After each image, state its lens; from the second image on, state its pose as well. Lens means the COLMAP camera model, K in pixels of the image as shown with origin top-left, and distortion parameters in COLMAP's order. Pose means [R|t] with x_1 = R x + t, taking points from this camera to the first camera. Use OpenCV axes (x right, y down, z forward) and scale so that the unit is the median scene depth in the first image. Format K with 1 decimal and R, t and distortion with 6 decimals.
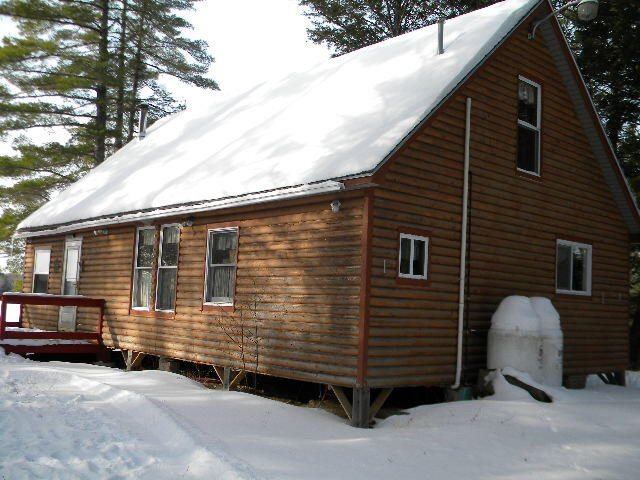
lens RADIAL K [[708.7, 0, 320.0], [0, 708.7, 240.0], [0, 0, 1]] dist [-0.093806, 0.295868]
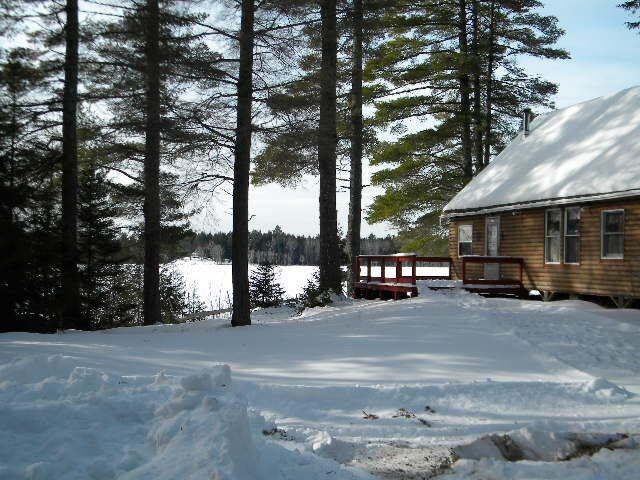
lens RADIAL K [[808.8, 0, 320.0], [0, 808.8, 240.0], [0, 0, 1]] dist [0.058775, -0.008677]
pose [[0.912463, -0.038944, -0.407302, 0.005585], [0.062161, 0.997099, 0.043920, -0.058693], [0.404410, -0.065394, 0.912237, -0.778657]]
